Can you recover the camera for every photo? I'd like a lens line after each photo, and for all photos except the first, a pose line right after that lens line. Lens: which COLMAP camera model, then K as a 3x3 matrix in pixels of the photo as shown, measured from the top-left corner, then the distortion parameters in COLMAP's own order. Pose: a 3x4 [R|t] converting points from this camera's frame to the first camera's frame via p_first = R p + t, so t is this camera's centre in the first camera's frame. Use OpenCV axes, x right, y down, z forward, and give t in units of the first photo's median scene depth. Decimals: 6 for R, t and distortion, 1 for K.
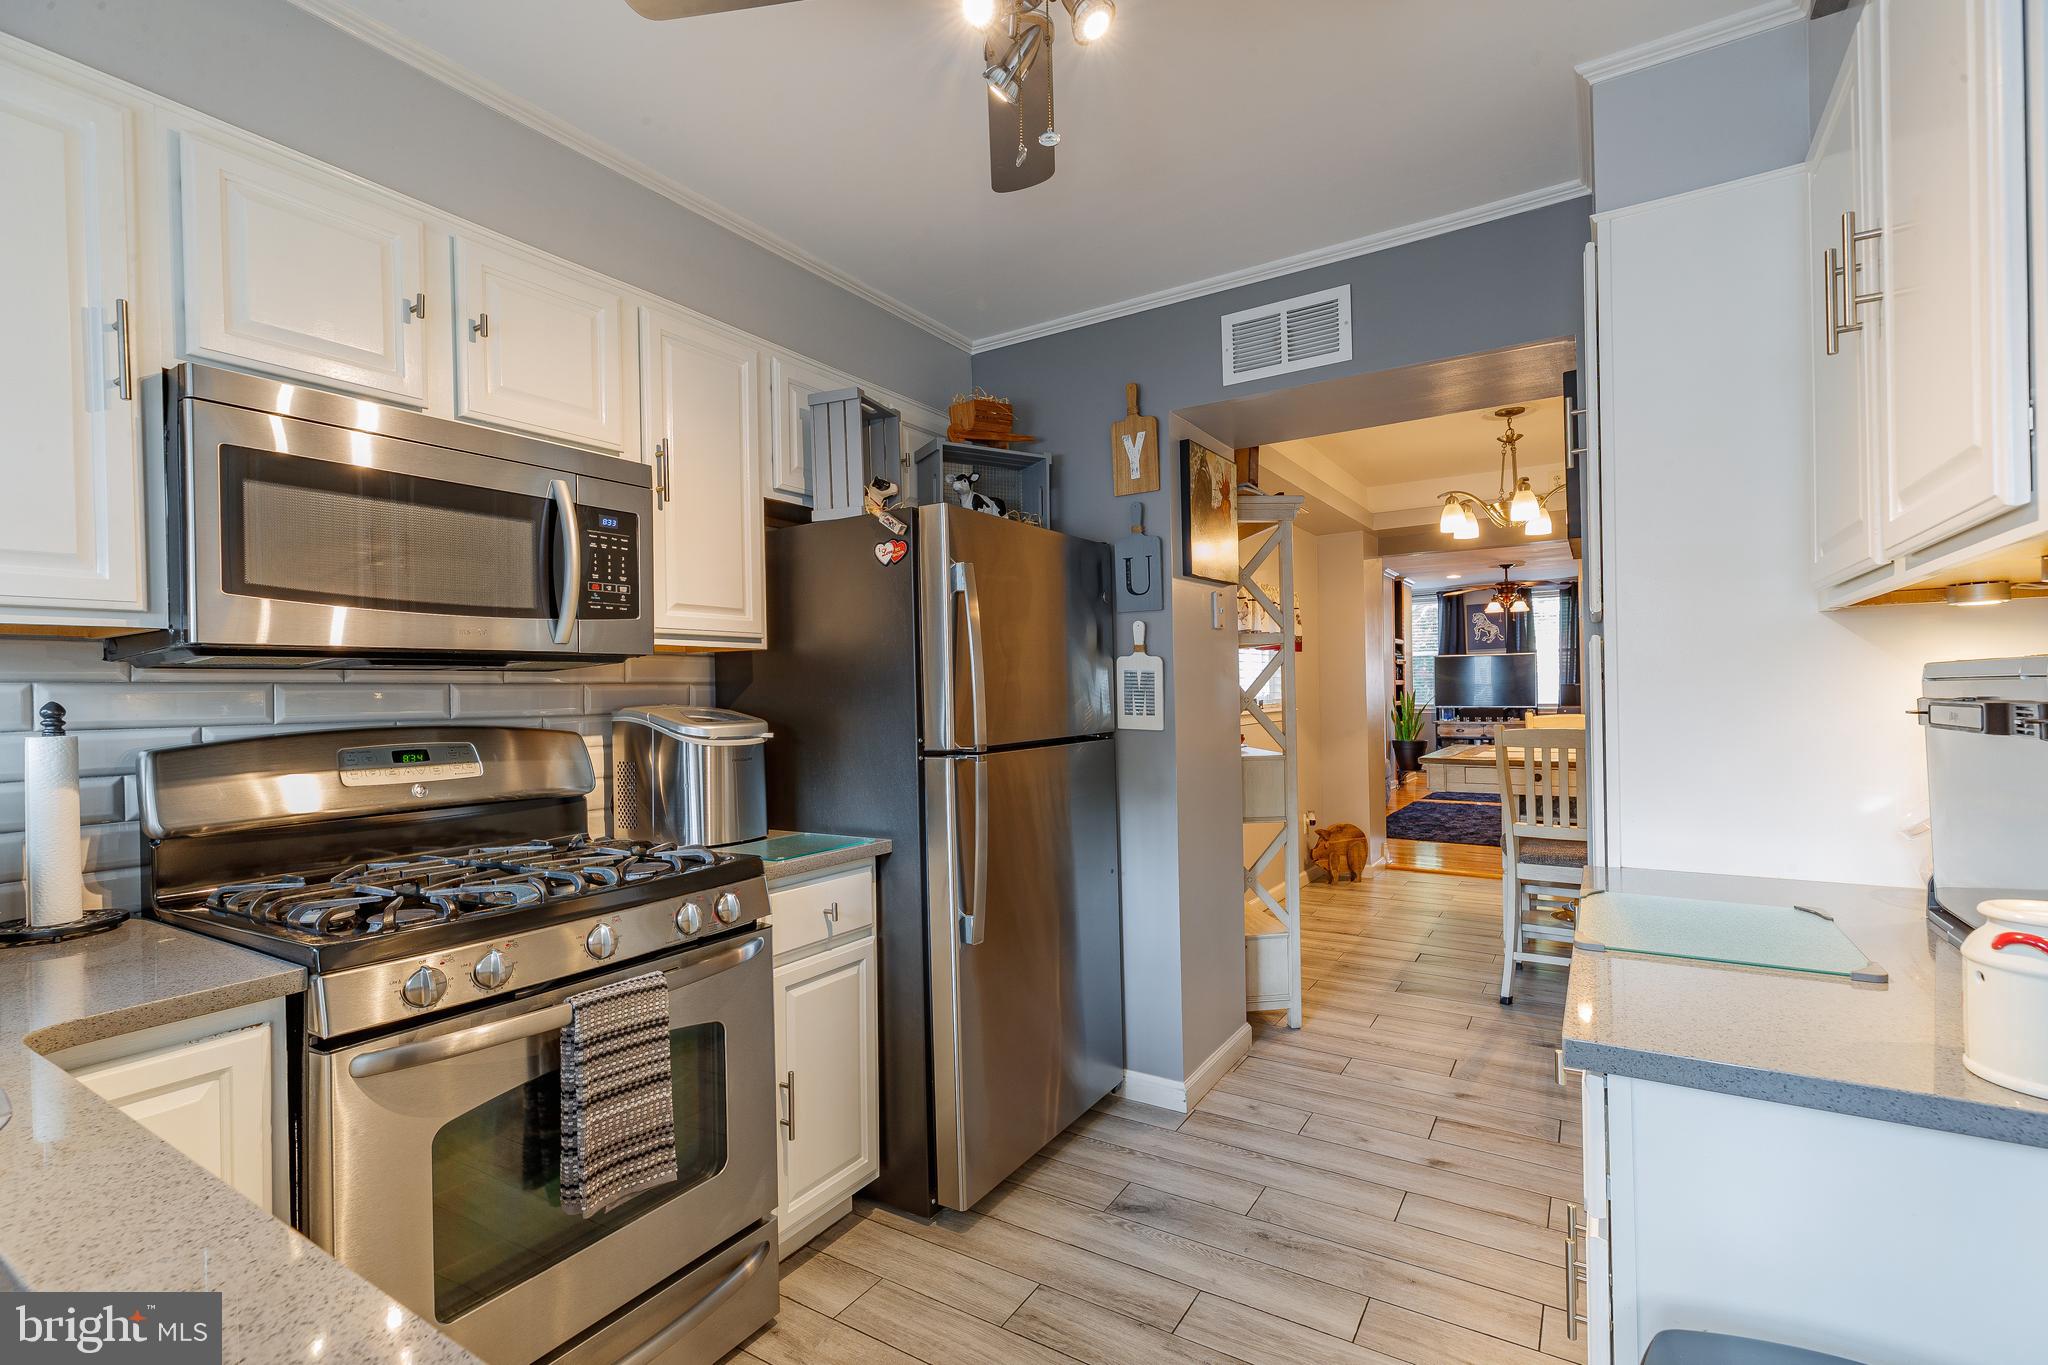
lens RADIAL K [[942.3, 0, 1022.6], [0, 942.3, 688.5], [0, 0, 1]] dist [-0.001003, -0.000043]
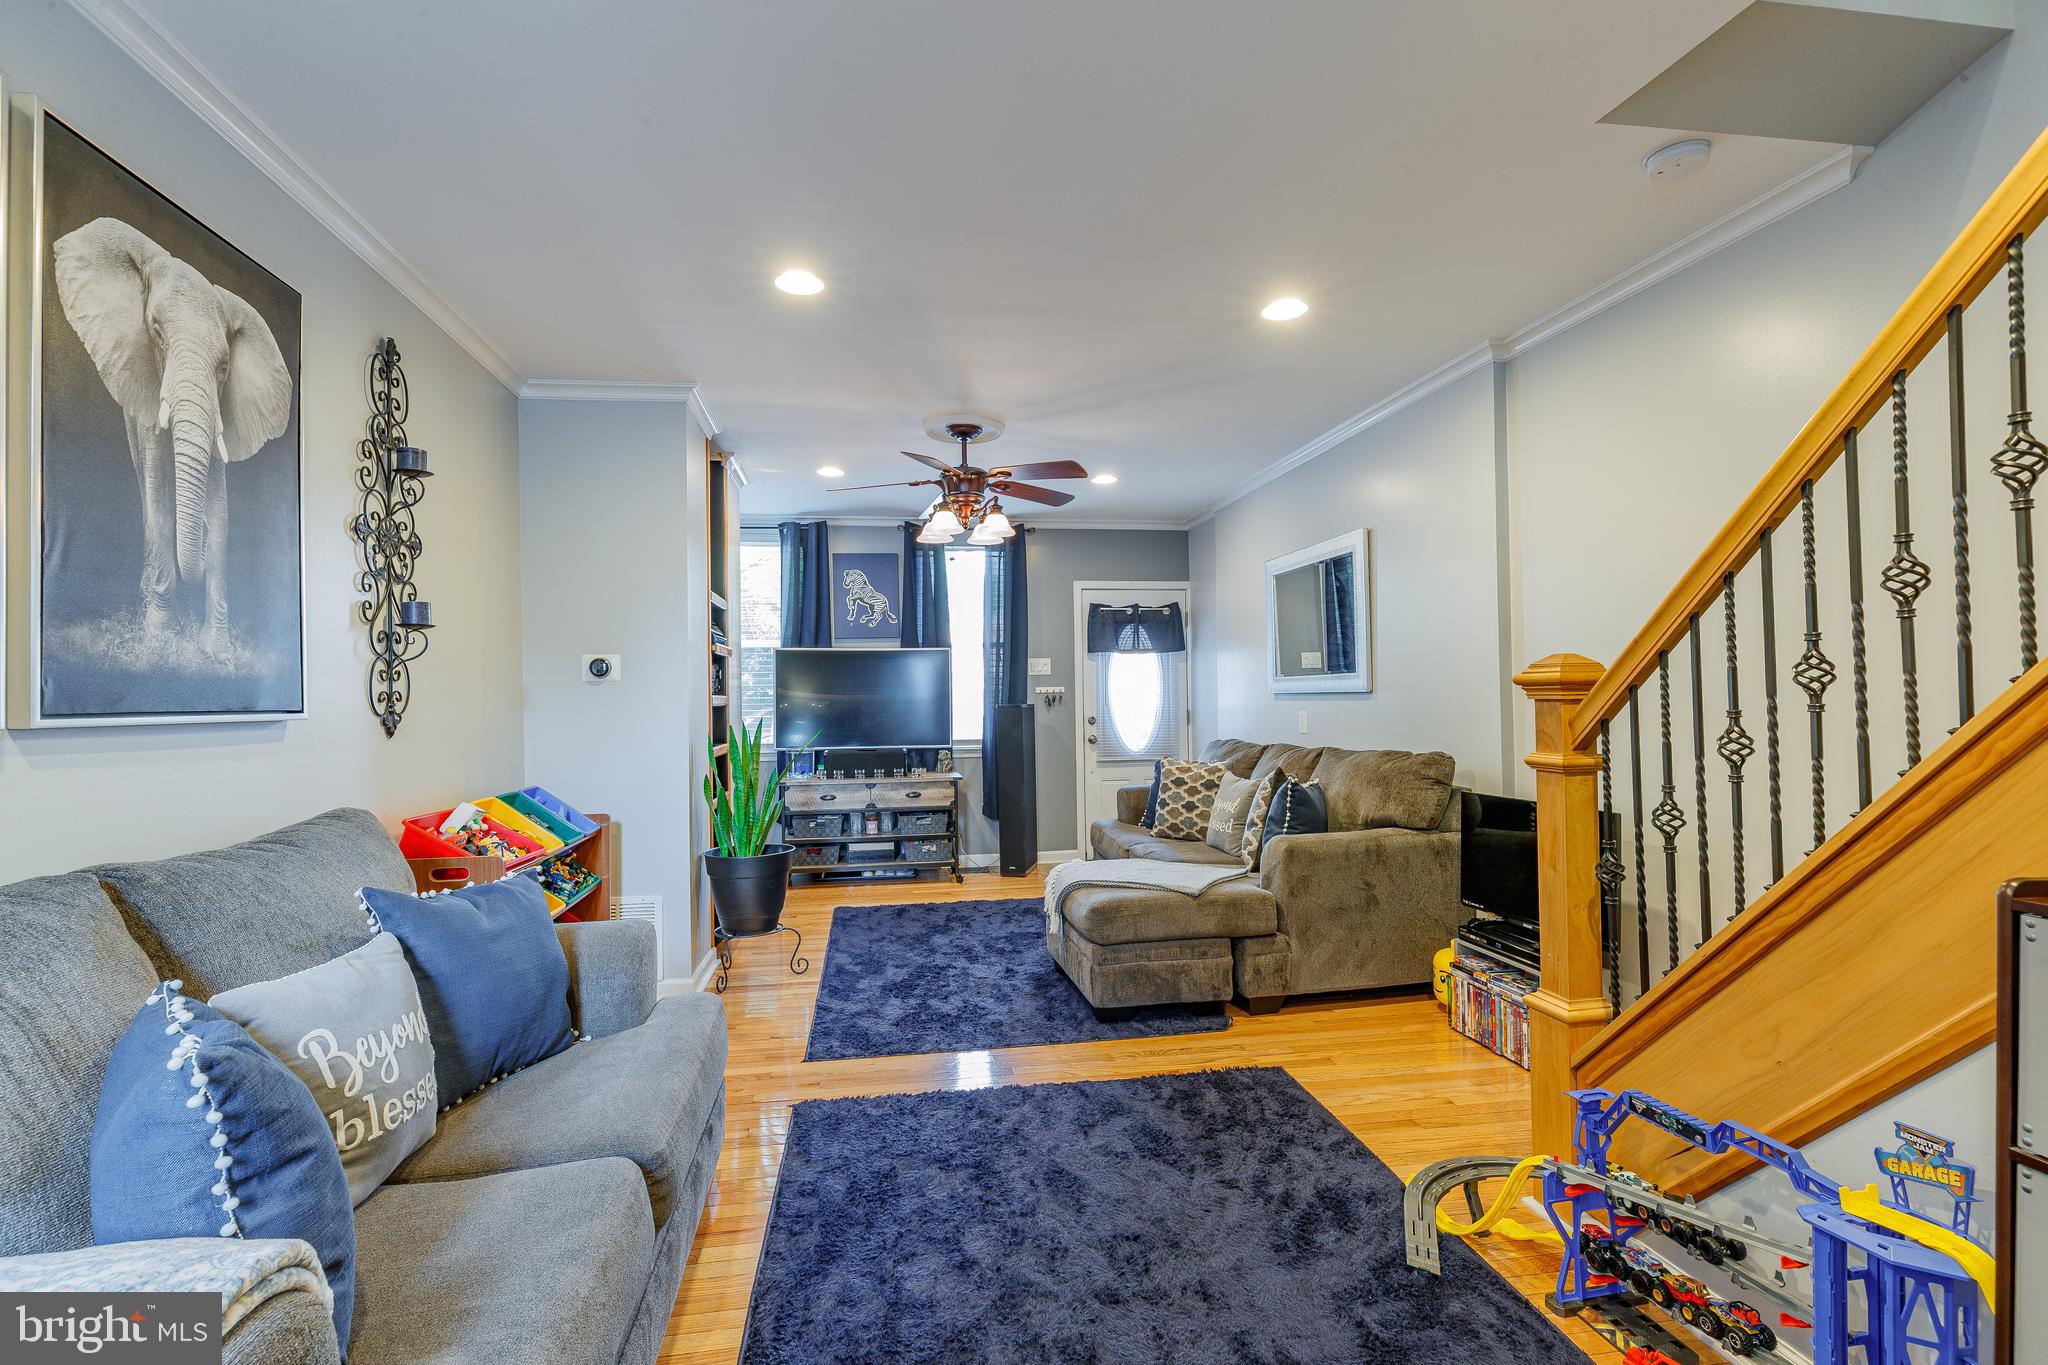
lens RADIAL K [[942.3, 0, 1016.0], [0, 942.3, 688.8], [0, 0, 1]] dist [-0.001003, -0.000043]
pose [[0.739099, 0.014418, 0.673442, 0.214942], [-0.000209, 0.999776, -0.021175, -0.002522], [-0.673597, 0.015510, 0.738937, 0.599128]]
